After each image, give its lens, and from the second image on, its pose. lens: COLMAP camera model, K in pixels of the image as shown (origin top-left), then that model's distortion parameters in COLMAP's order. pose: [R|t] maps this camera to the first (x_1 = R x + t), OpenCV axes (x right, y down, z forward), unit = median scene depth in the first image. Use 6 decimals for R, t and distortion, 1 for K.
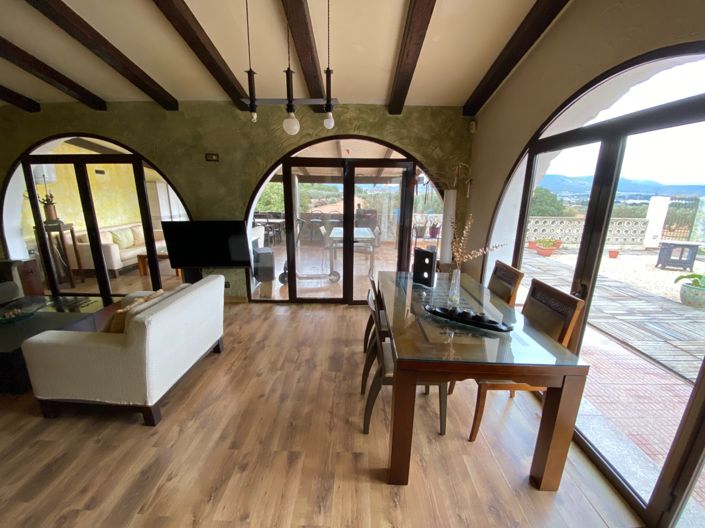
lens RADIAL K [[285.6, 0, 350.0], [0, 285.6, 265.1], [0, 0, 1]] dist [0.019923, -0.020182]
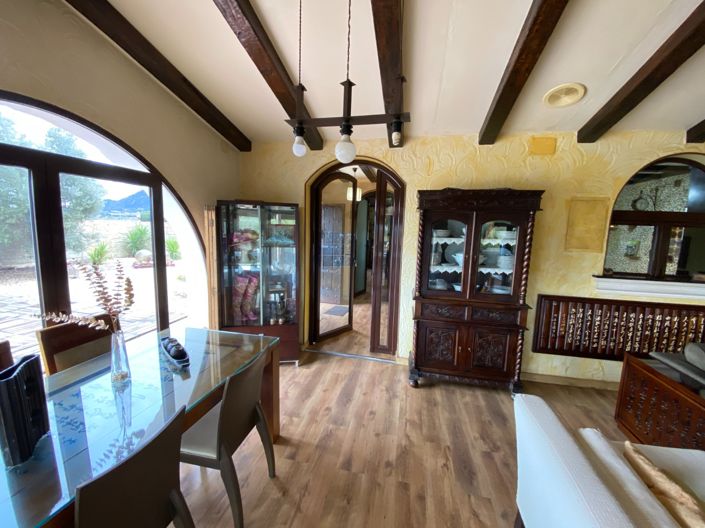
lens RADIAL K [[285.6, 0, 350.0], [0, 285.6, 265.1], [0, 0, 1]] dist [0.019923, -0.020182]
pose [[-0.980996, -0.066465, 0.182291, -0.350378], [0.005514, 0.929571, 0.368603, -0.452223], [-0.193952, 0.362603, -0.911538, 1.680306]]
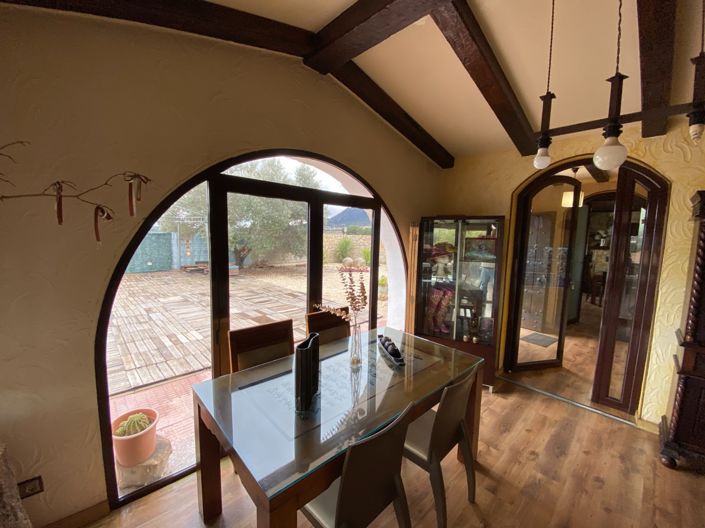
lens RADIAL K [[285.6, 0, 350.0], [0, 285.6, 265.1], [0, 0, 1]] dist [0.019923, -0.020182]
pose [[-0.700025, -0.106627, 0.706113, -0.257181], [0.143295, 0.947705, 0.285168, -0.485269], [-0.699593, 0.300807, -0.648139, 1.759845]]
